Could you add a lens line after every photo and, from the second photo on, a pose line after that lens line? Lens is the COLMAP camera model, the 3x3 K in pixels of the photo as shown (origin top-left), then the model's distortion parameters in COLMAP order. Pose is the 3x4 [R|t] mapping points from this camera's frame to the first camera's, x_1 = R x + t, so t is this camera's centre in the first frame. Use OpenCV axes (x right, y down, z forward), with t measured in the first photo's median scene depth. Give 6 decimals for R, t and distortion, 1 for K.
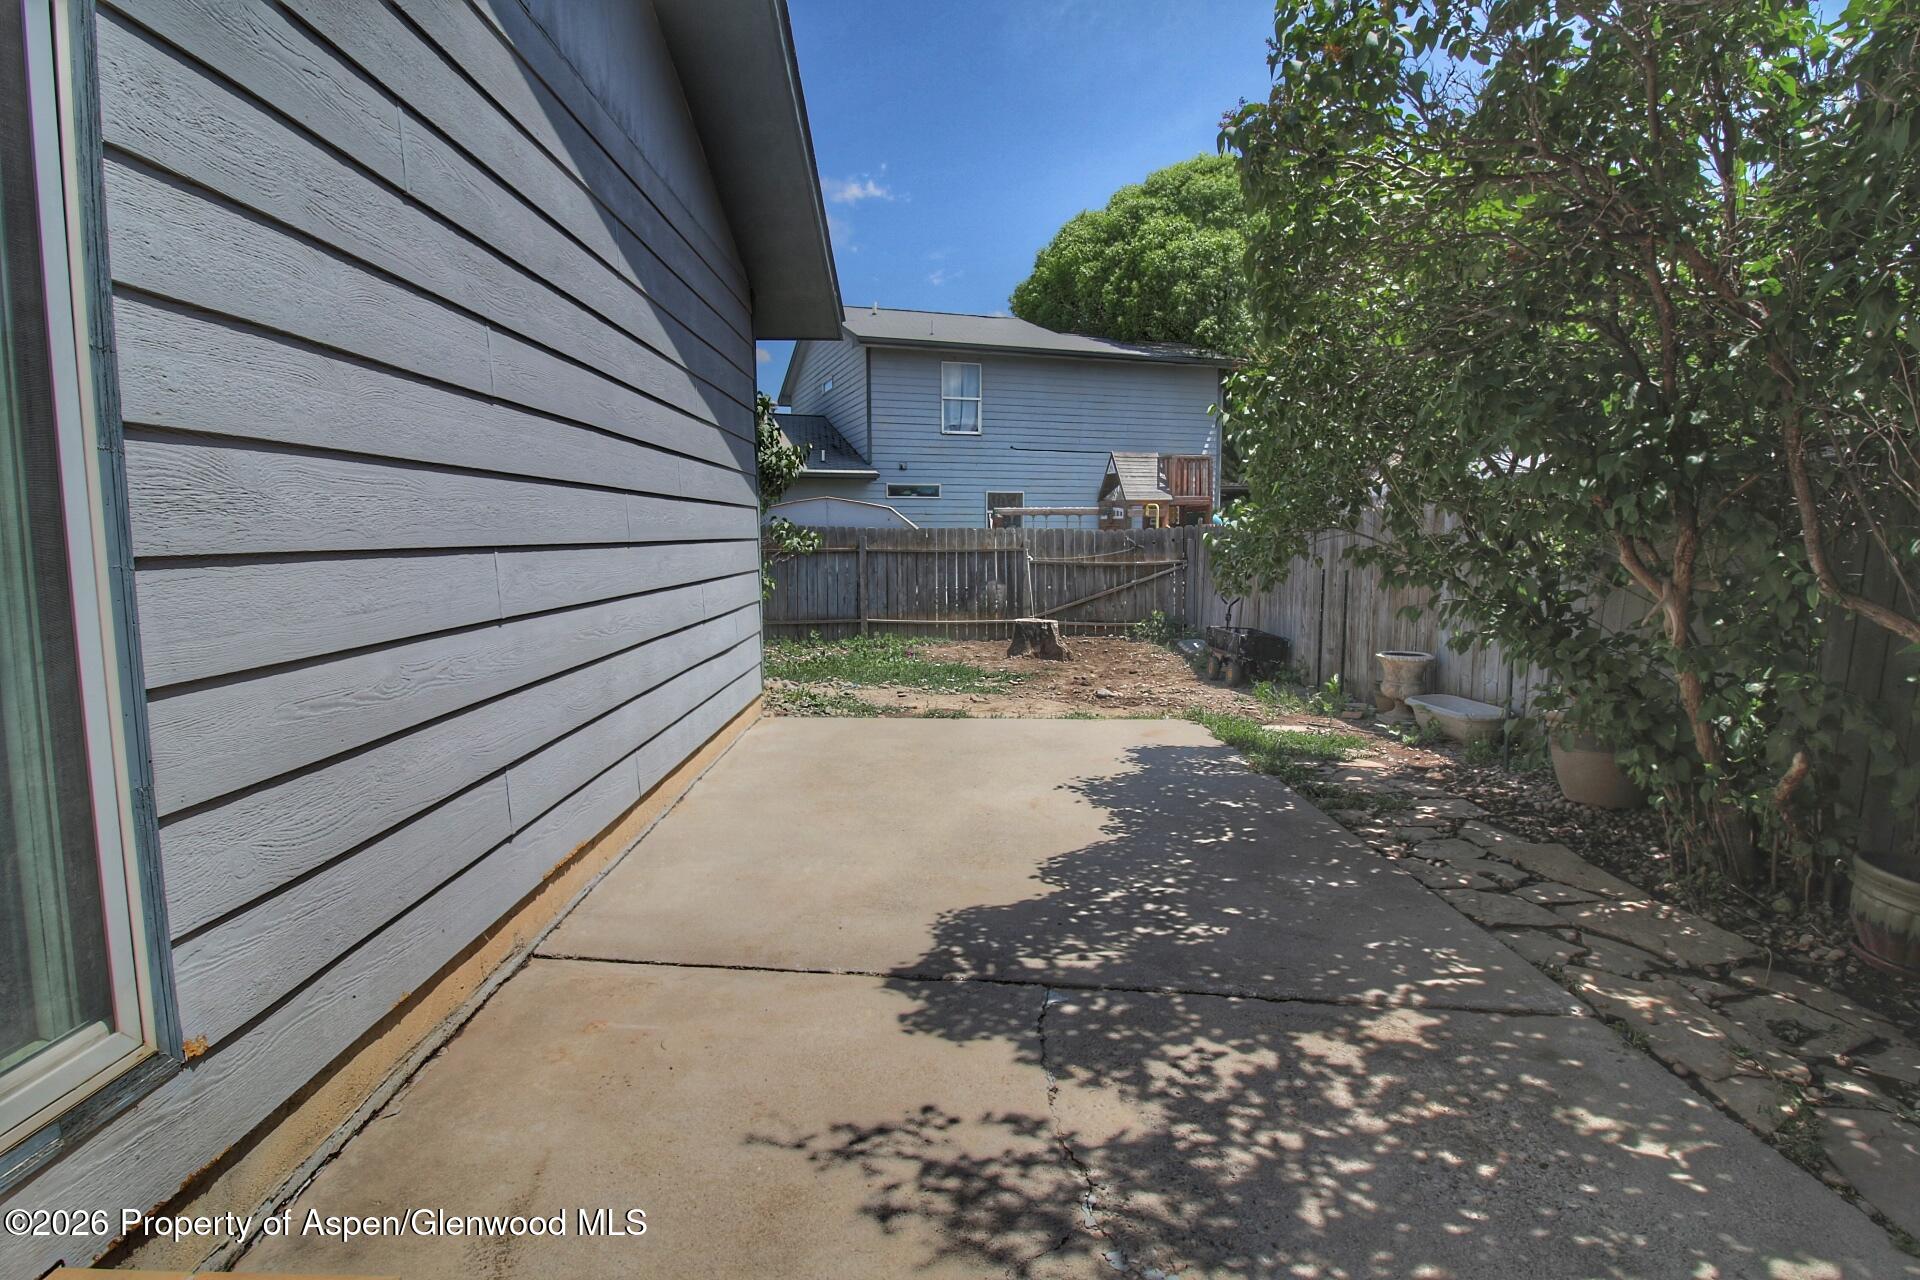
lens RADIAL K [[985.7, 0, 955.9], [0, 985.7, 647.9], [0, 0, 1]] dist [-0.009873, -0.007653]
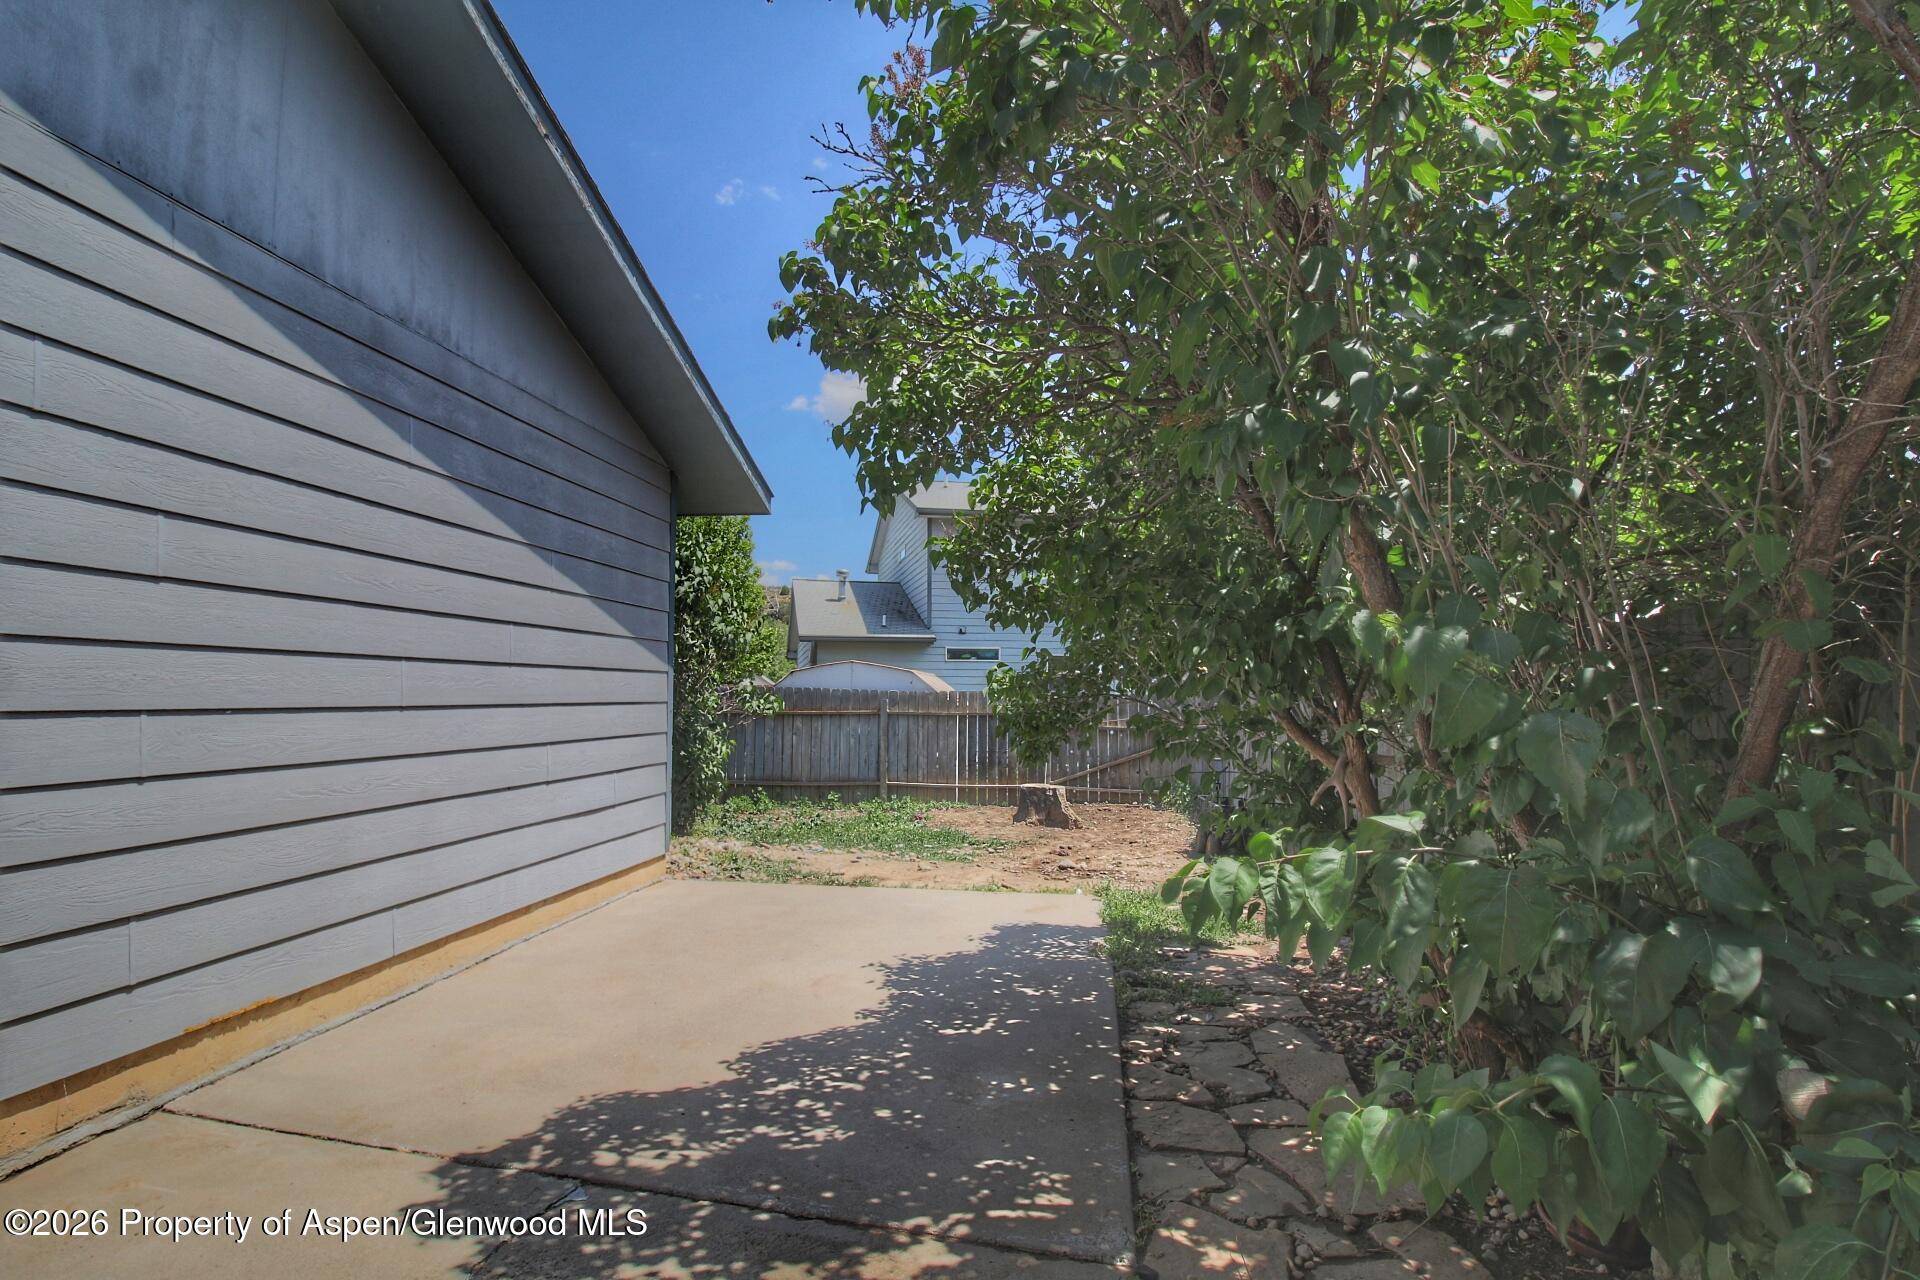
lens RADIAL K [[985.7, 0, 969.0], [0, 985.7, 625.4], [0, 0, 1]] dist [-0.009873, -0.007653]
pose [[0.991753, -0.004503, -0.128082, 0.597042], [-0.019296, 0.982745, -0.183958, -0.014085], [0.126700, 0.184912, 0.974554, 0.045867]]
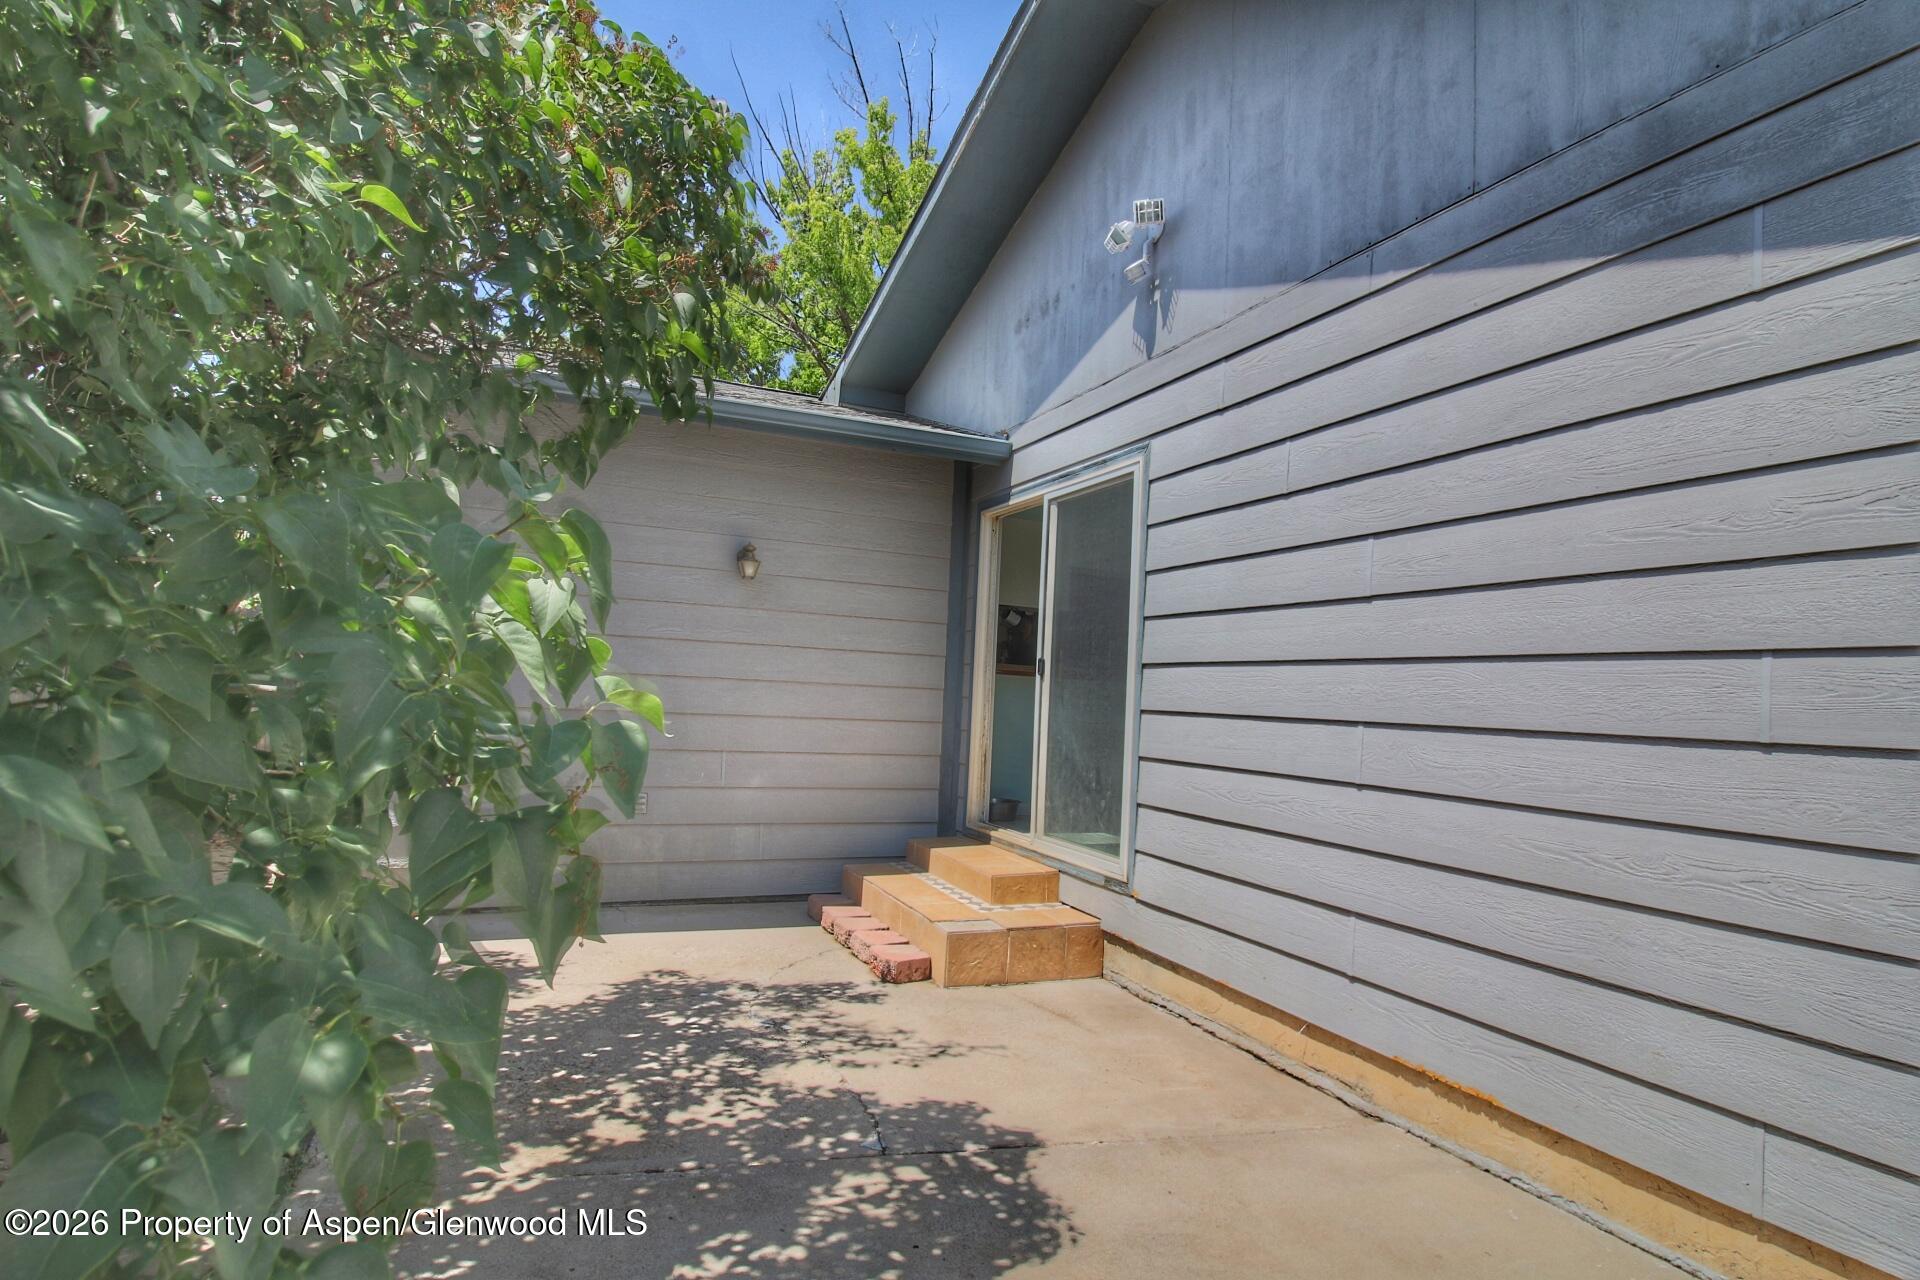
lens RADIAL K [[985.7, 0, 949.3], [0, 985.7, 630.6], [0, 0, 1]] dist [-0.009873, -0.007653]
pose [[-0.921512, -0.066734, -0.382573, 0.455061], [-0.089669, 0.995068, 0.042412, -0.224268], [0.377856, 0.073388, -0.922951, 1.960384]]
